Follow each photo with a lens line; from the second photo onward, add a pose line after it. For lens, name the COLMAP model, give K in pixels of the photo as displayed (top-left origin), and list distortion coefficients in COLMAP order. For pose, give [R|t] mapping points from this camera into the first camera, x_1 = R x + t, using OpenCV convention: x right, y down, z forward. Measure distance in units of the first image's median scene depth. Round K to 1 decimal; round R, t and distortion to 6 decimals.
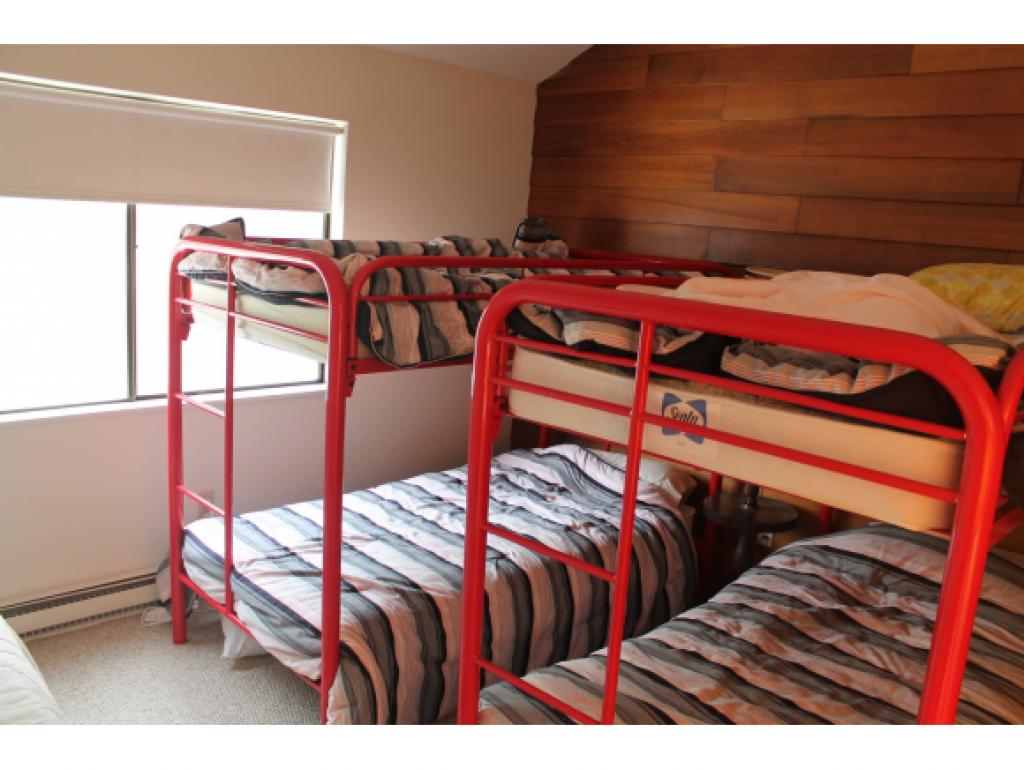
lens RADIAL K [[872.6, 0, 510.6], [0, 872.6, 388.4], [0, 0, 1]] dist [-0.160685, 0.142950]
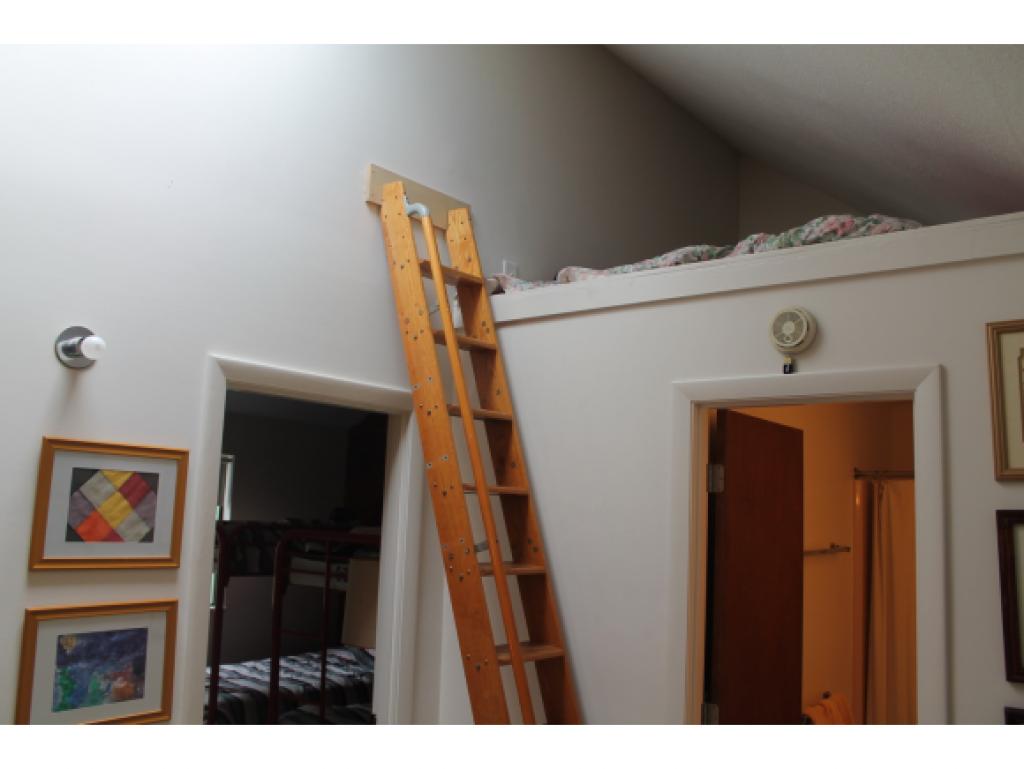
lens RADIAL K [[872.6, 0, 518.0], [0, 872.6, 380.0], [0, 0, 1]] dist [-0.160685, 0.142950]
pose [[0.992480, -0.012648, 0.121753, 0.281239], [0.052492, 0.942525, -0.329986, 0.254507], [-0.110582, 0.333896, 0.936101, -1.234919]]
